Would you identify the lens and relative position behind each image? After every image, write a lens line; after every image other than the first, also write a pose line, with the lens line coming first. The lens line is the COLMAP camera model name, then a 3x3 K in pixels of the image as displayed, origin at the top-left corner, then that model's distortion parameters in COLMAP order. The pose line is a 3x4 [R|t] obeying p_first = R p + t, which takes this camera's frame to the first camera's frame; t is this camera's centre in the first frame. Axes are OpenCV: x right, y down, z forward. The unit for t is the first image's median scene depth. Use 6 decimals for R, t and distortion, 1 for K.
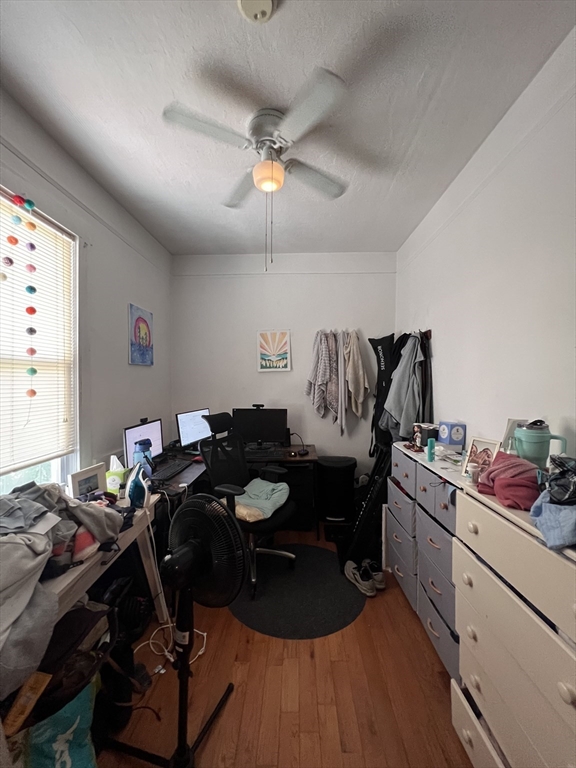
lens RADIAL K [[307.3, 0, 287.6], [0, 307.3, 383.9], [0, 0, 1]] dist [-0.000661, -0.000133]
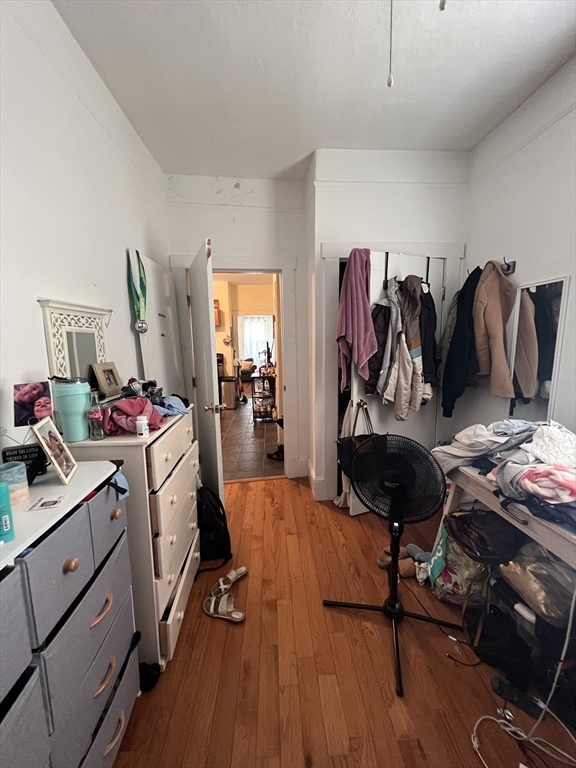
lens RADIAL K [[307.3, 0, 289.2], [0, 307.3, 385.2], [0, 0, 1]] dist [-0.000661, -0.000133]
pose [[-0.996257, 0.019171, -0.084290, 0.184263], [0.007226, 0.990154, 0.139793, 0.018382], [0.086140, 0.138661, -0.986587, 1.757395]]
